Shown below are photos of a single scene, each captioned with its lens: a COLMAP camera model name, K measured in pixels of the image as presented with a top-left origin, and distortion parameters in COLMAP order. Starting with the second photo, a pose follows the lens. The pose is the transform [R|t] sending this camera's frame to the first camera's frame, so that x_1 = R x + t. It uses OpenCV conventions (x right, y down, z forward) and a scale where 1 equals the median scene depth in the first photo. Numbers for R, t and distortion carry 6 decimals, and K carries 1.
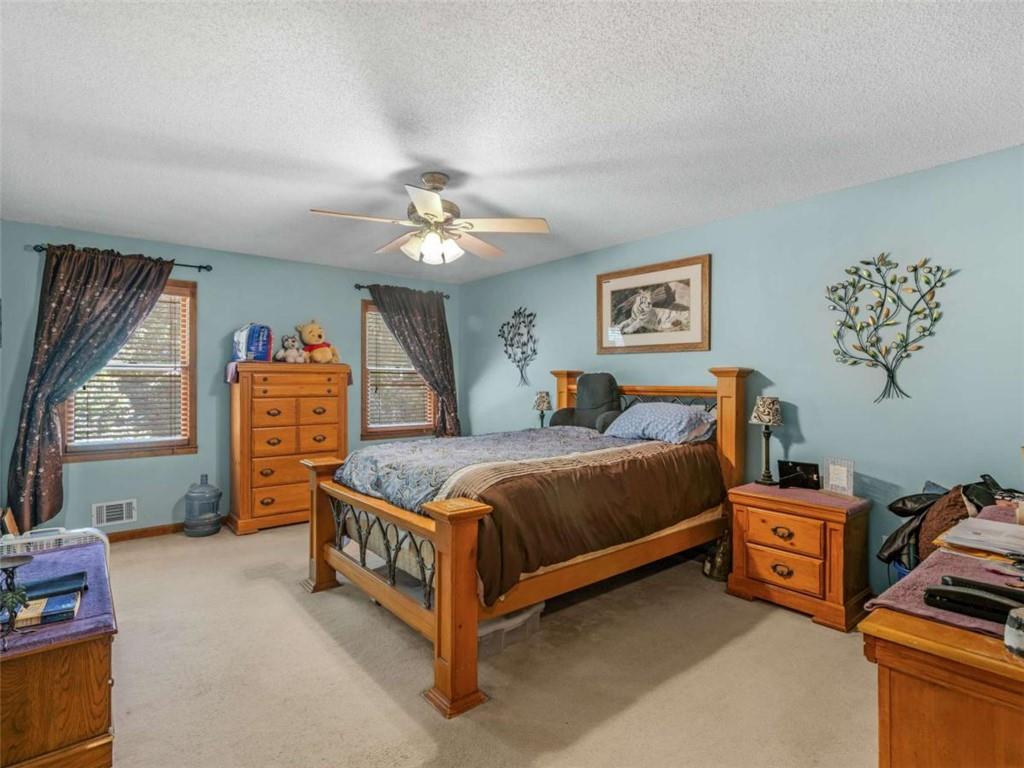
lens RADIAL K [[523.0, 0, 516.2], [0, 523.0, 384.1], [0, 0, 1]] dist [-0.005190, -0.000024]
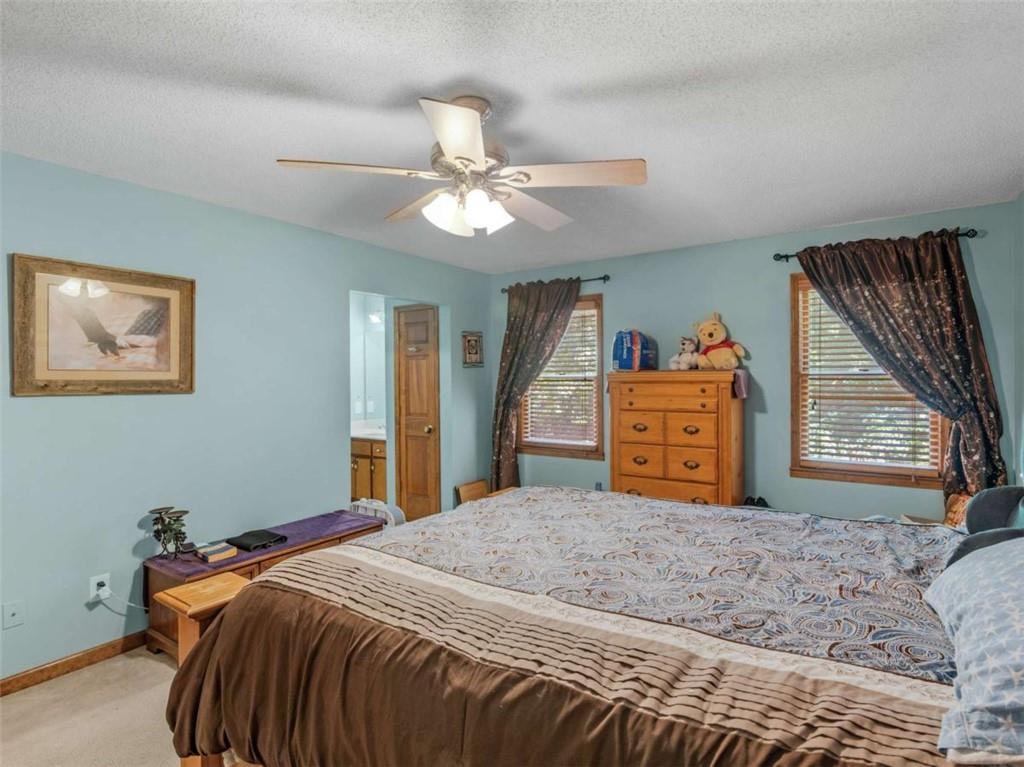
lens RADIAL K [[523.0, 0, 516.4], [0, 523.0, 382.6], [0, 0, 1]] dist [-0.005190, -0.000024]
pose [[0.291860, 0.004629, -0.956450, 0.319104], [0.002731, 0.999980, 0.005673, -0.027111], [0.956457, -0.004268, 0.291842, 0.539095]]
